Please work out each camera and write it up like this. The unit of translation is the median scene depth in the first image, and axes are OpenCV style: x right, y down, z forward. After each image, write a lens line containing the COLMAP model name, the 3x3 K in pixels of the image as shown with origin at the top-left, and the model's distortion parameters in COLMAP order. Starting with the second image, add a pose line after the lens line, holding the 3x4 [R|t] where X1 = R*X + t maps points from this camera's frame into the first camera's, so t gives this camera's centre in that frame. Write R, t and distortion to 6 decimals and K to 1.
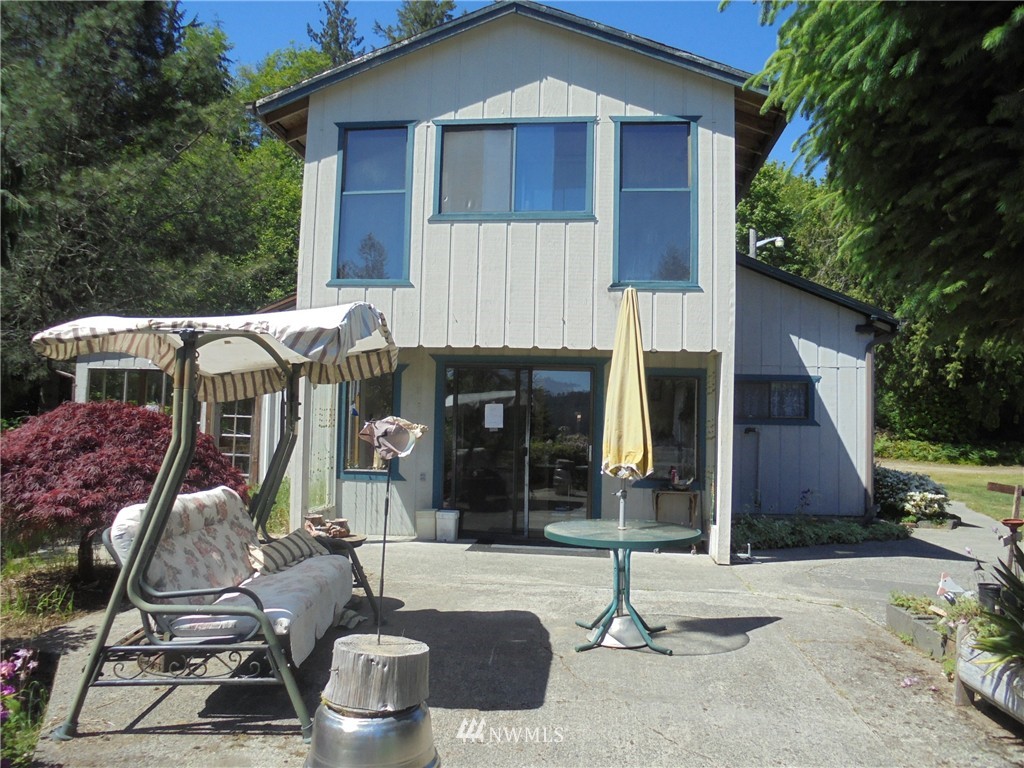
lens RADIAL K [[757.9, 0, 512.0], [0, 757.9, 384.0], [0, 0, 1]] dist [-0.074829, 0.003095]
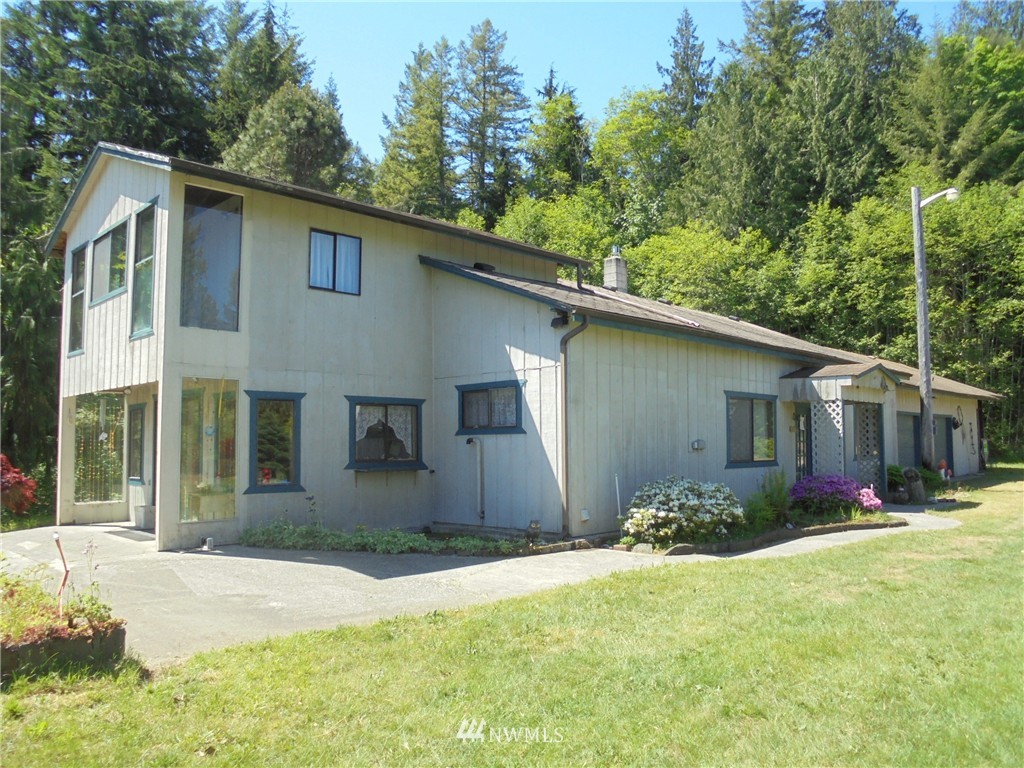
lens RADIAL K [[757.9, 0, 512.0], [0, 757.9, 384.0], [0, 0, 1]] dist [-0.074829, 0.003095]
pose [[0.792783, -0.080566, -0.604156, 0.965470], [0.062447, 0.996746, -0.050975, 0.041485], [0.606297, 0.002684, 0.795234, 0.240576]]
